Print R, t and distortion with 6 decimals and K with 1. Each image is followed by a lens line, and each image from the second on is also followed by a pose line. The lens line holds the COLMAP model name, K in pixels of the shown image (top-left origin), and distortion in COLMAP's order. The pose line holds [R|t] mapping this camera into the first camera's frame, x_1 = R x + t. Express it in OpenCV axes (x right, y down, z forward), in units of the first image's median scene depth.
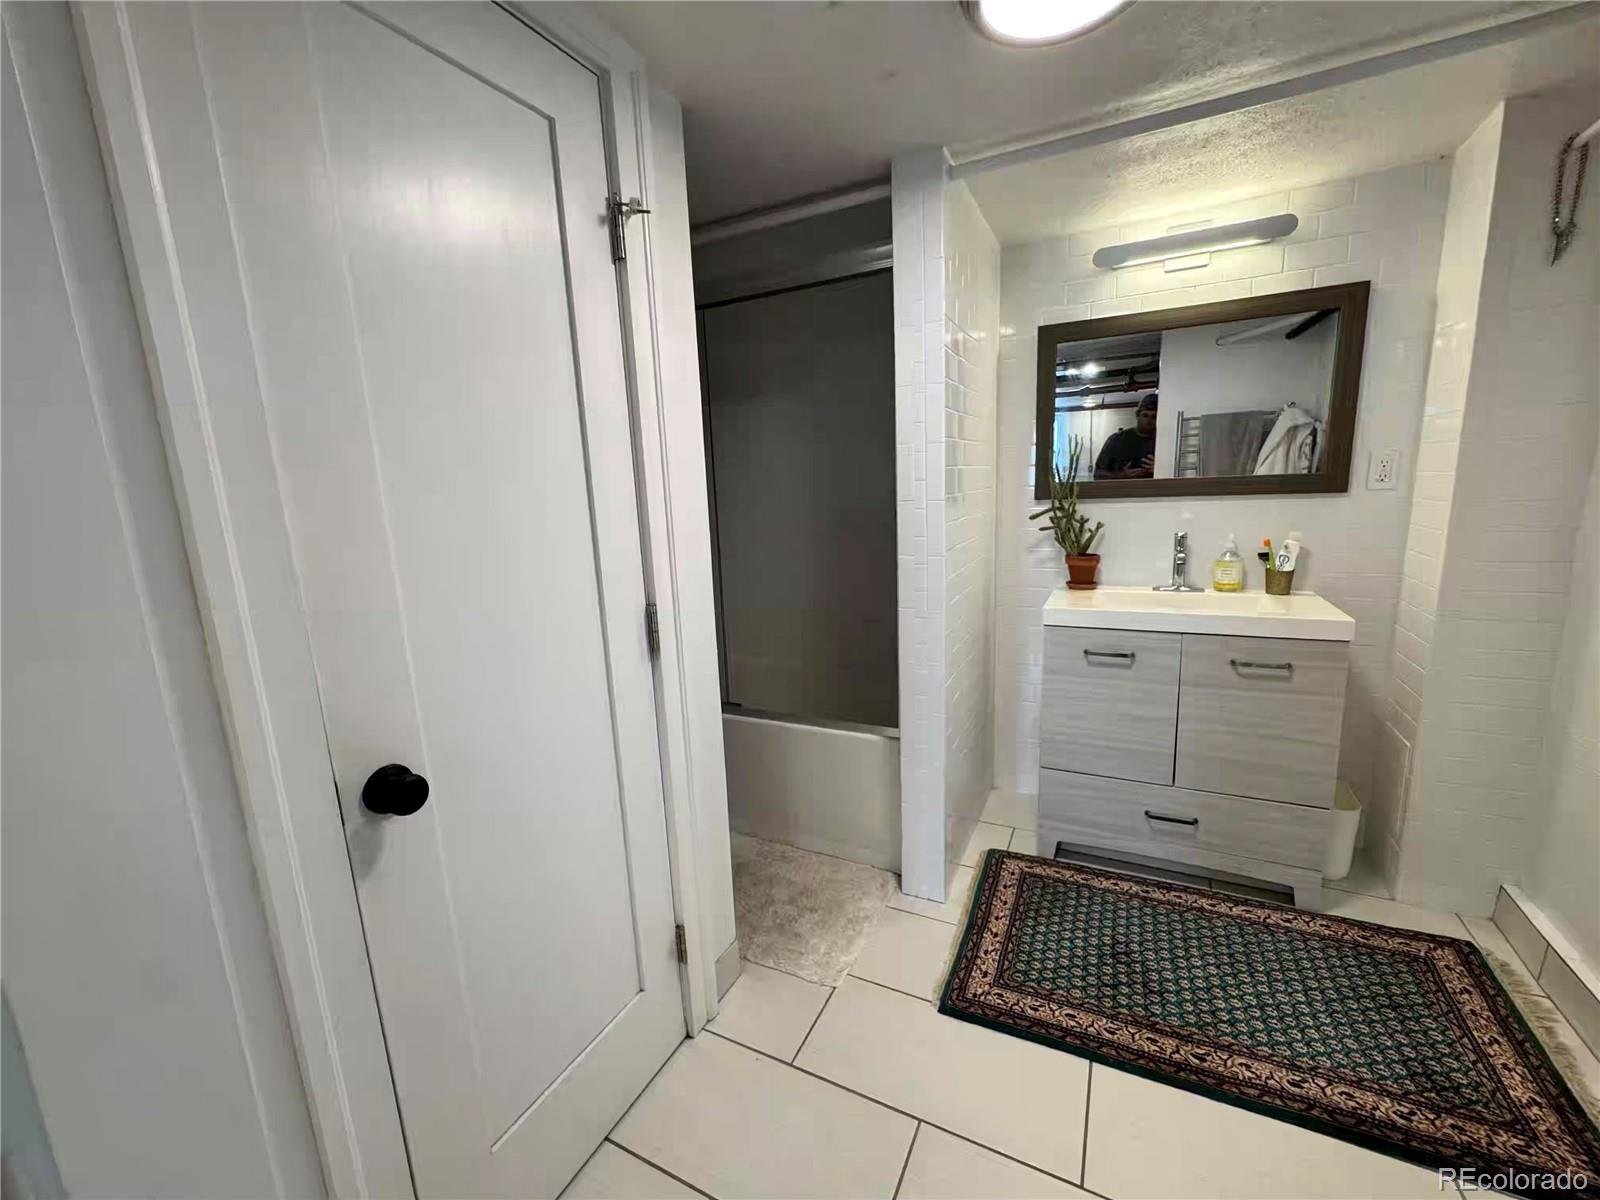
lens RADIAL K [[650.1, 0, 800.0], [0, 650.1, 600.0], [0, 0, 1]] dist [-0.003409, -0.000278]
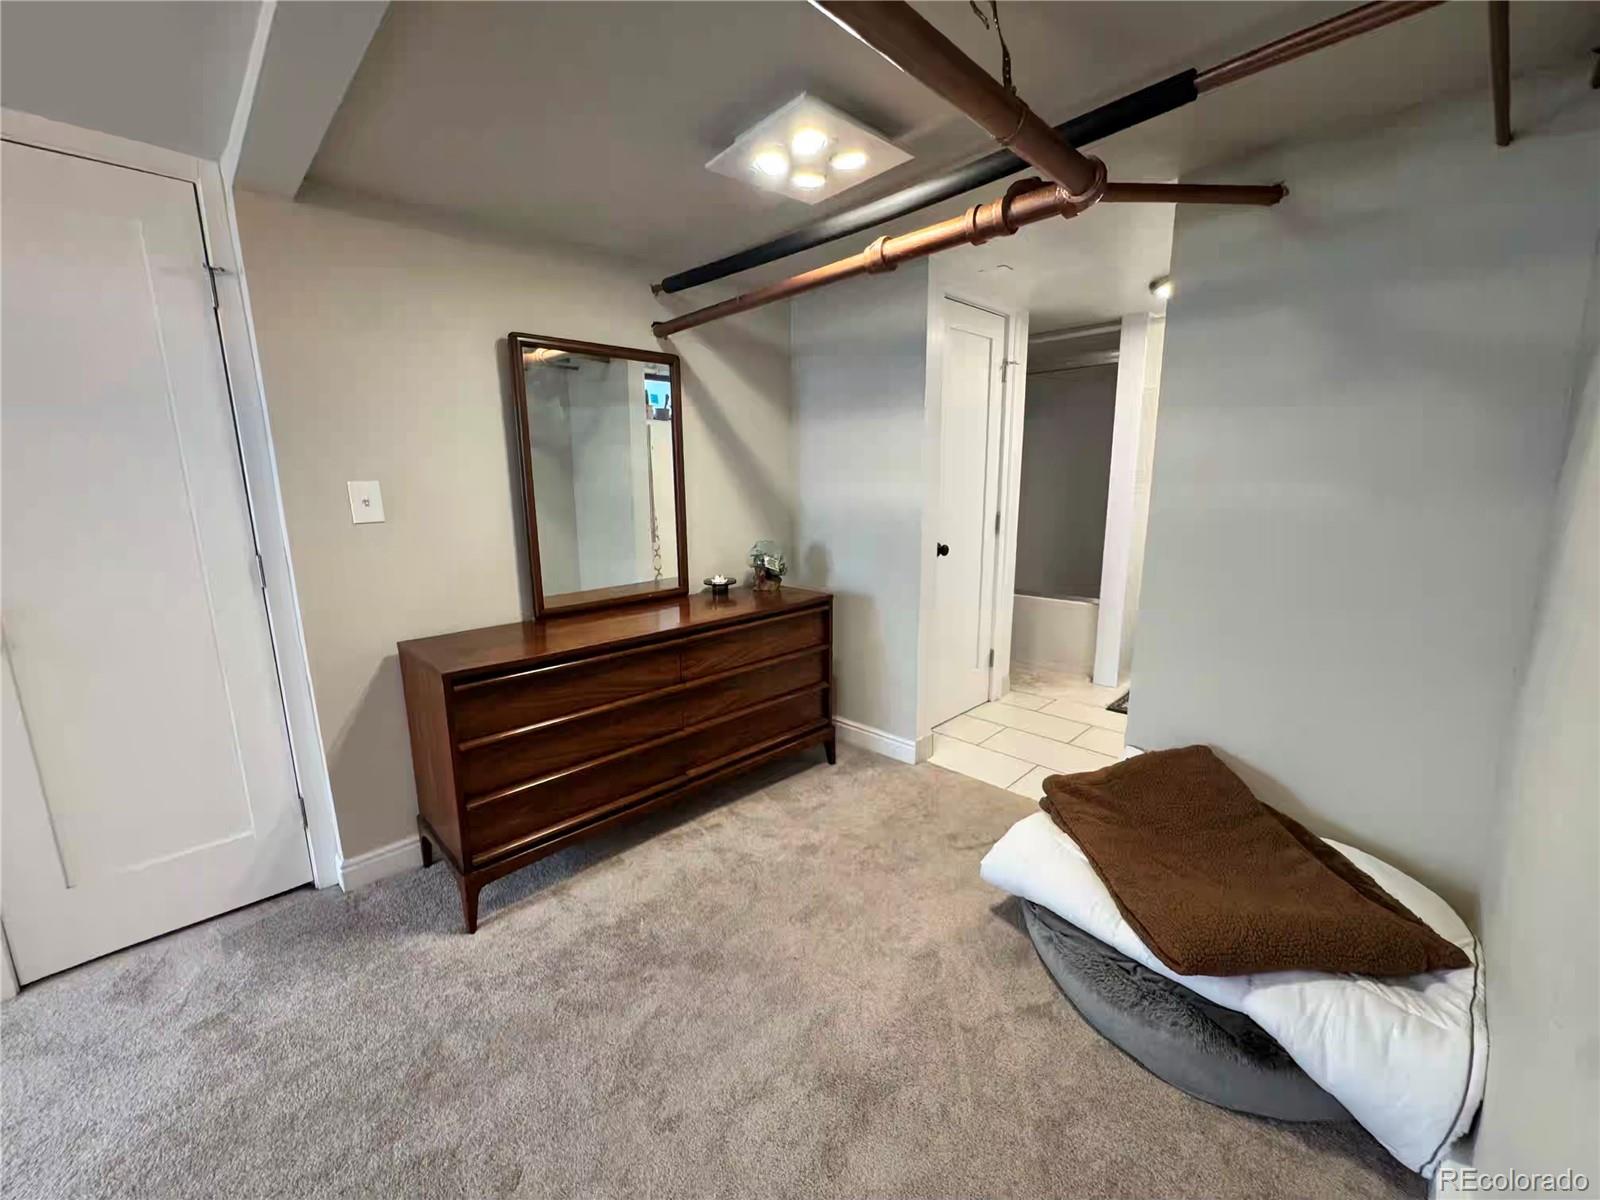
lens RADIAL K [[650.1, 0, 800.0], [0, 650.1, 600.0], [0, 0, 1]] dist [-0.003409, -0.000278]
pose [[0.950930, 0.089959, -0.296041, -0.120267], [-0.085399, 0.995944, 0.028328, 0.226880], [0.297388, -0.001656, 0.954755, -1.092040]]
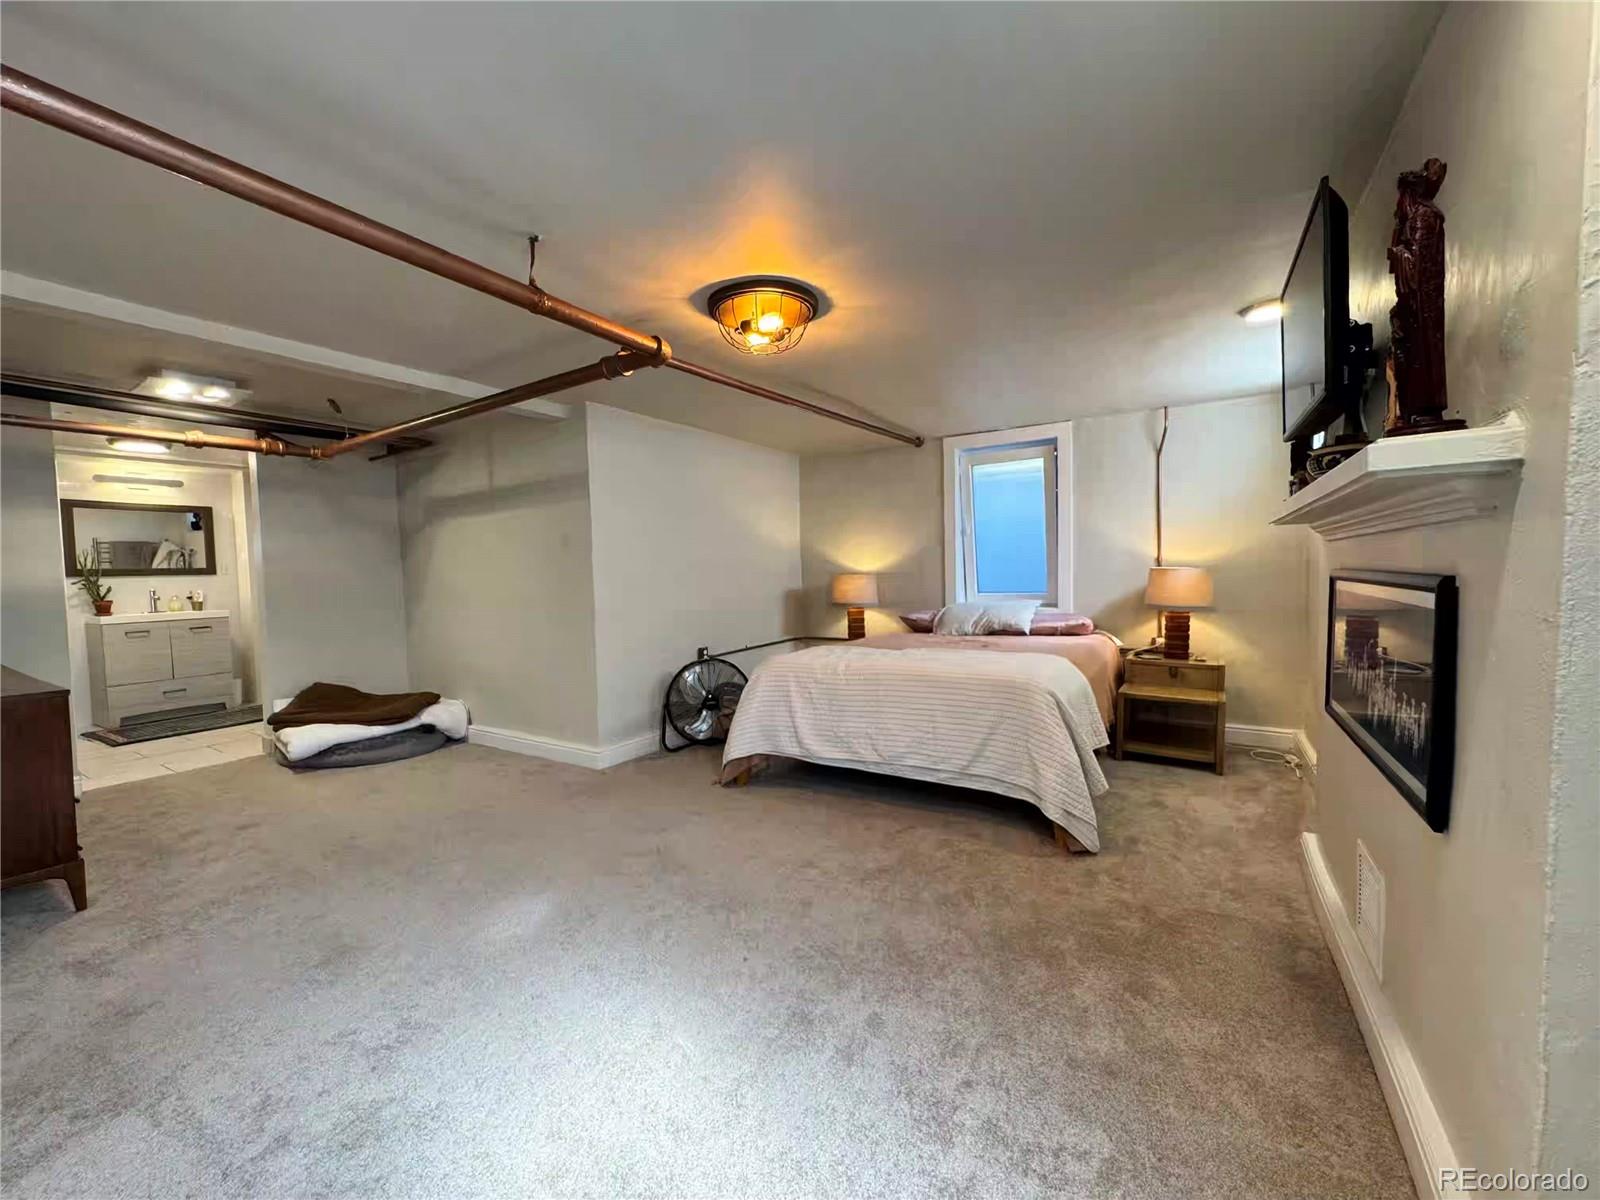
lens RADIAL K [[640.9, 0, 797.2], [0, 640.9, 600.6], [0, 0, 1]] dist [-0.002257, -0.000190]
pose [[0.084723, -0.010314, 0.996351, -1.795001], [0.200919, 0.979583, -0.006945, 0.490567], [-0.975937, 0.200774, 0.085066, -1.766775]]
